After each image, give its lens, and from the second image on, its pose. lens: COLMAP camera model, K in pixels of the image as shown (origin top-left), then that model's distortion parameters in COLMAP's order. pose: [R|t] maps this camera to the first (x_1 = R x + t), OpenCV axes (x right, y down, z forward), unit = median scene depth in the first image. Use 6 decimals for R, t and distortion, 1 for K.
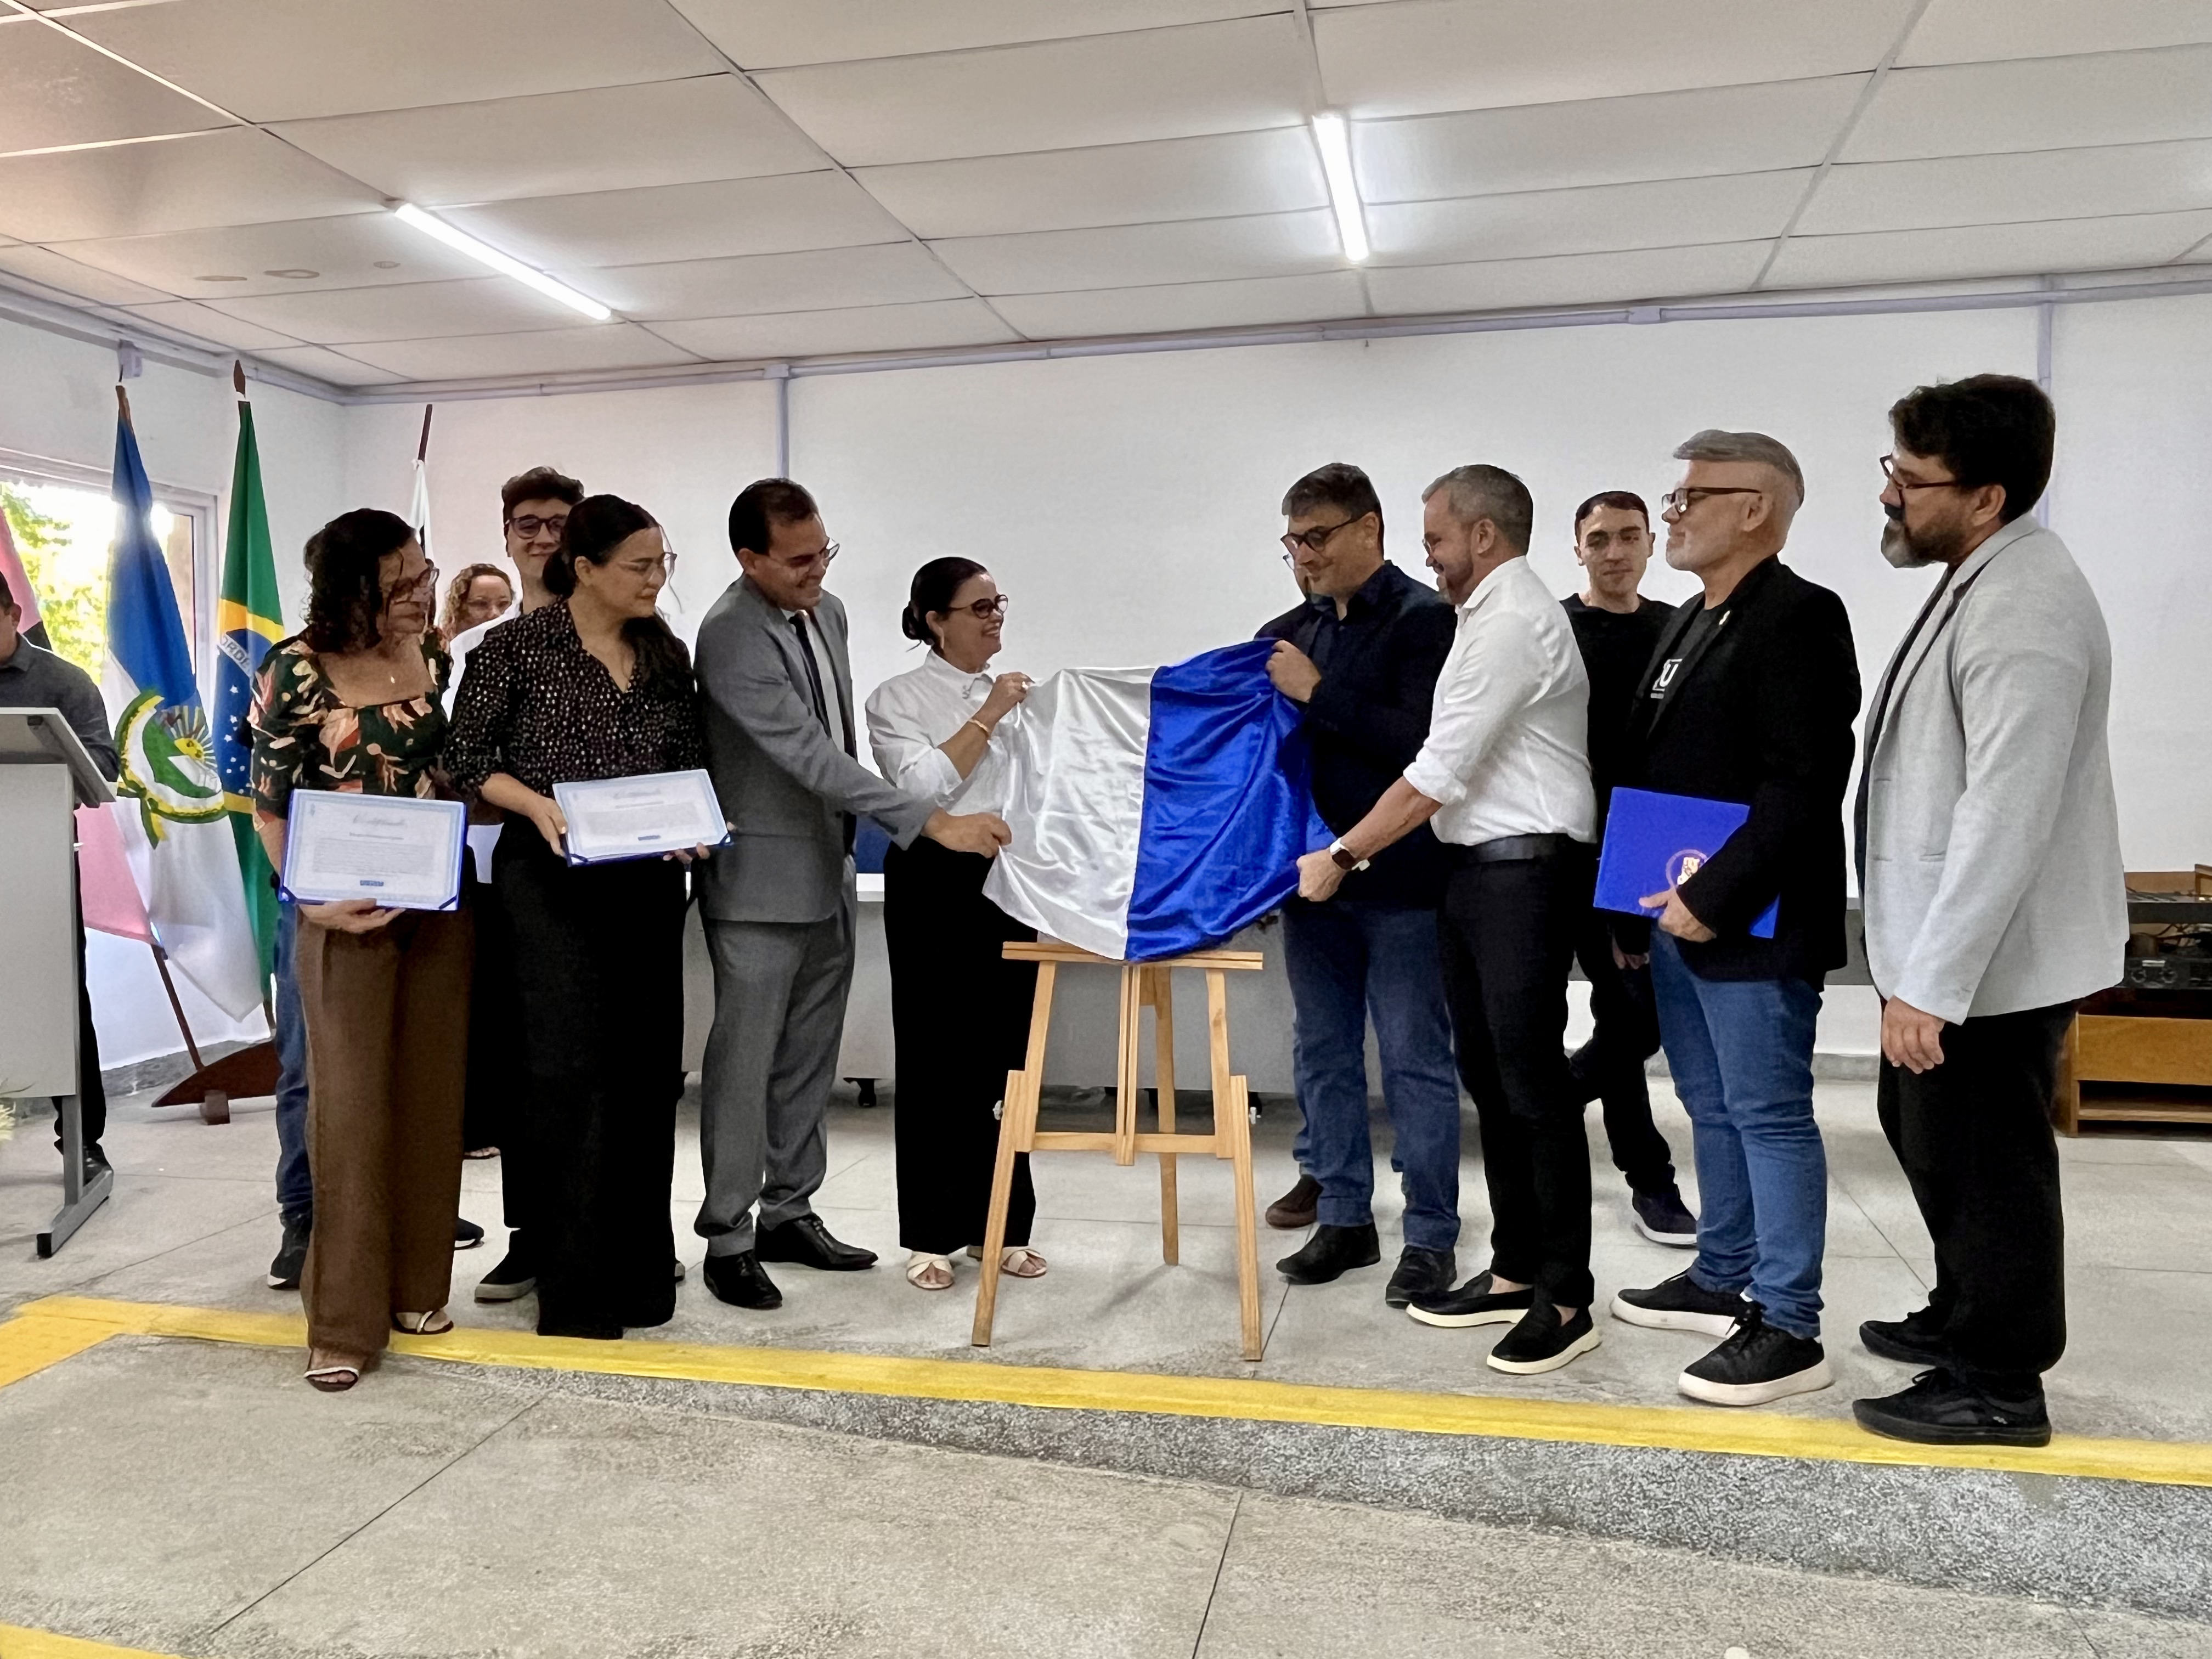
lens RADIAL K [[1664.9, 0, 1101.5], [0, 1664.9, 815.6], [0, 0, 1]] dist [0.011584, -0.014983]
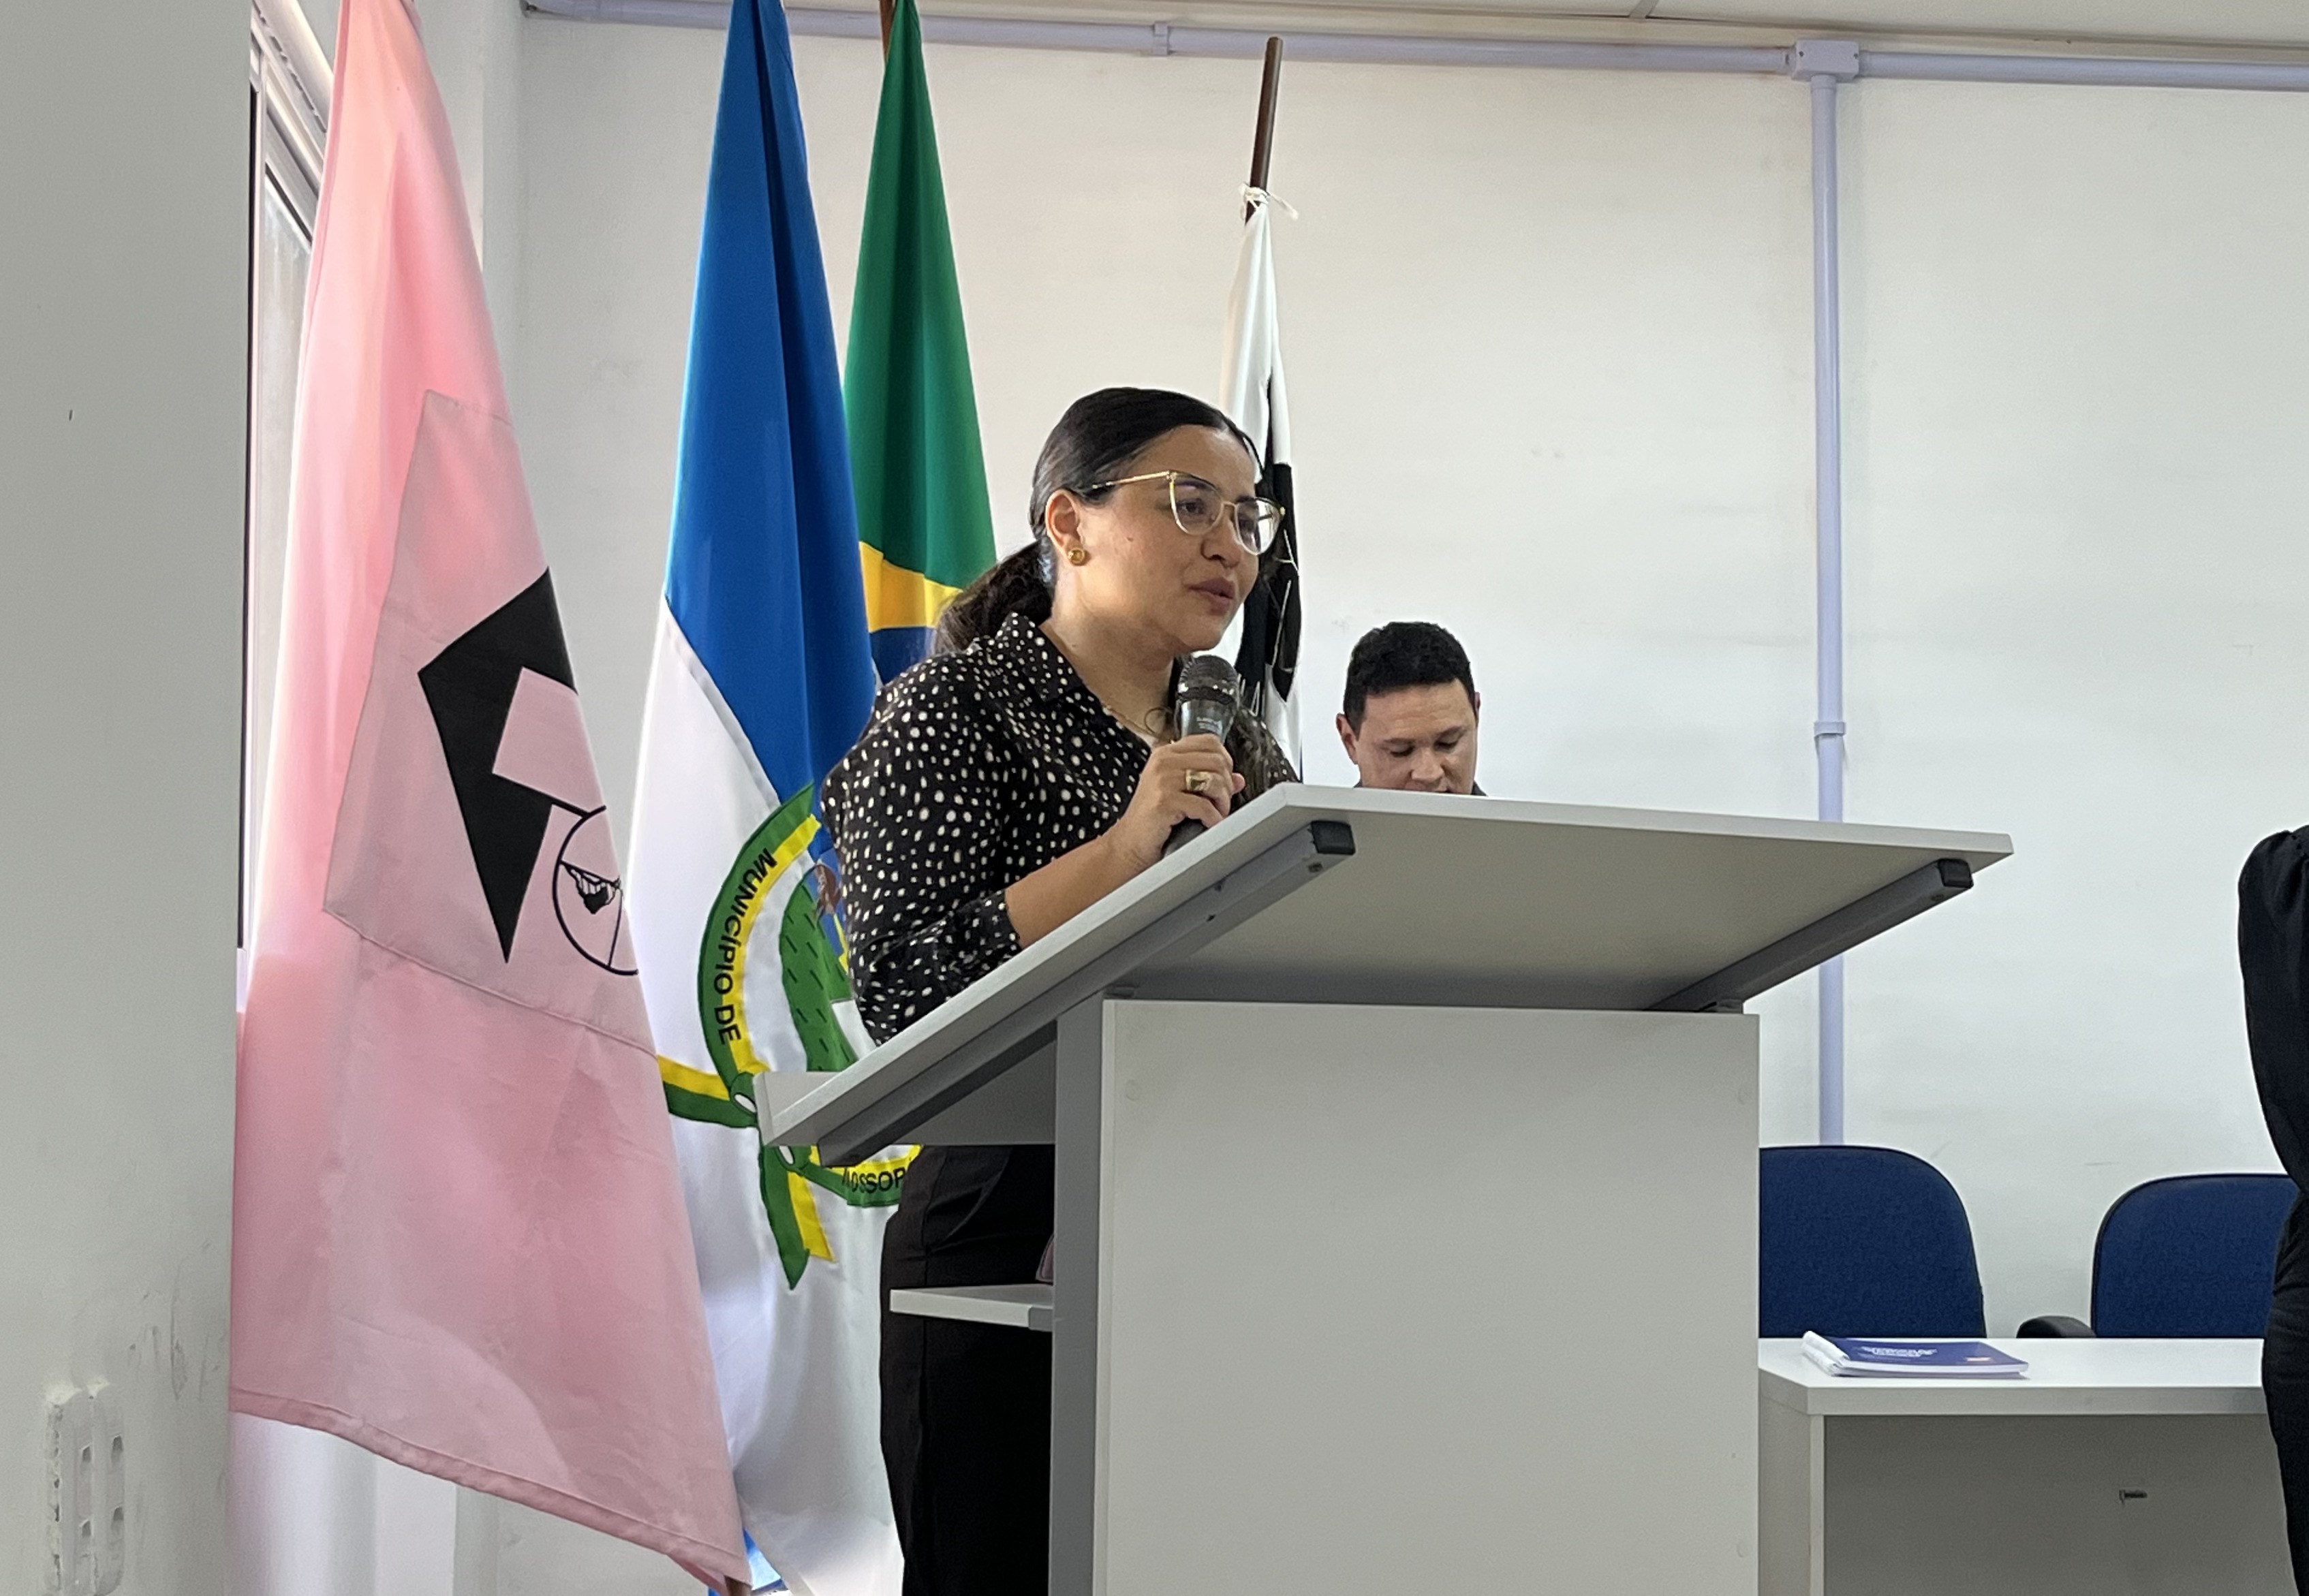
lens RADIAL K [[3712.1, 0, 1297.2], [0, 3712.1, 923.6], [0, 0, 1]] dist [0.154123, 0.000000]
pose [[0.927116, 0.025306, 0.373918, -1.232380], [0.006115, 0.996564, -0.082606, 0.016467], [-0.374724, 0.078872, 0.923776, 0.485048]]
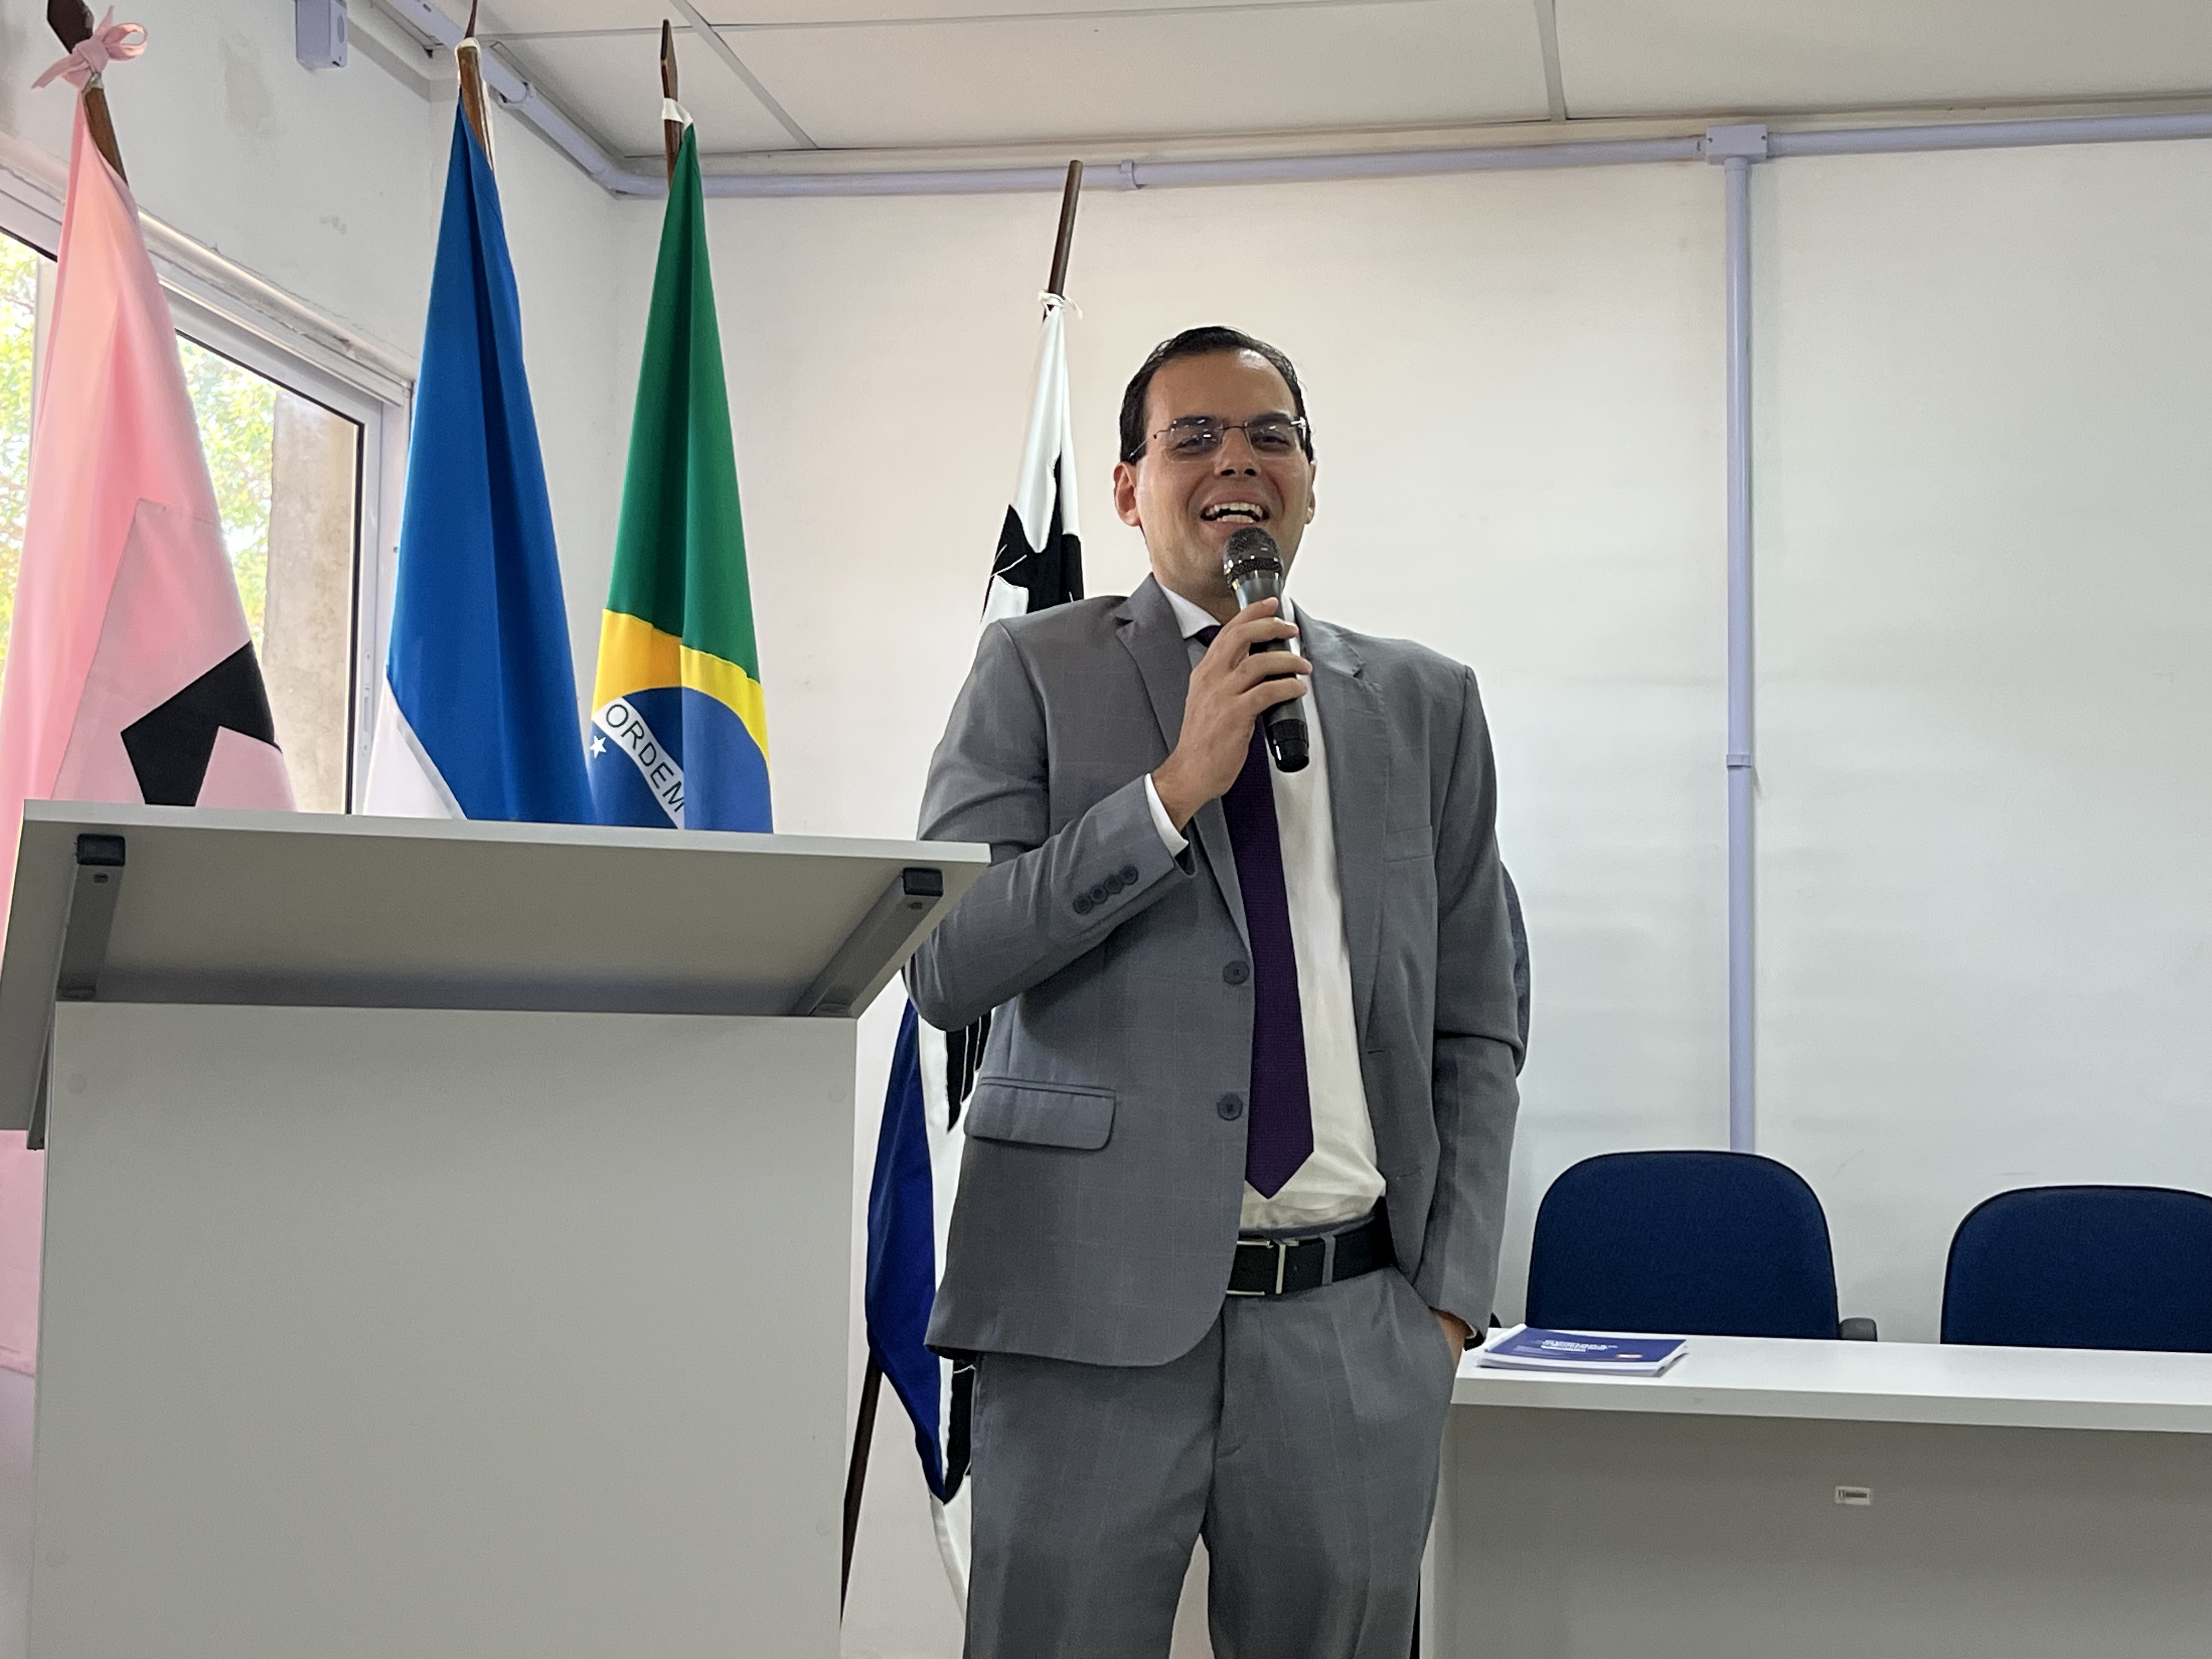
lens RADIAL K [[3061.8, 0, 1111.5], [0, 3061.8, 848.7], [0, 0, 1]] dist [0.102011, 0.000000]
pose [[0.997992, 0.026532, 0.057507, -0.773621], [-0.020014, 0.993609, -0.111086, 0.006251], [-0.060087, 0.109712, 0.992146, 0.486421]]
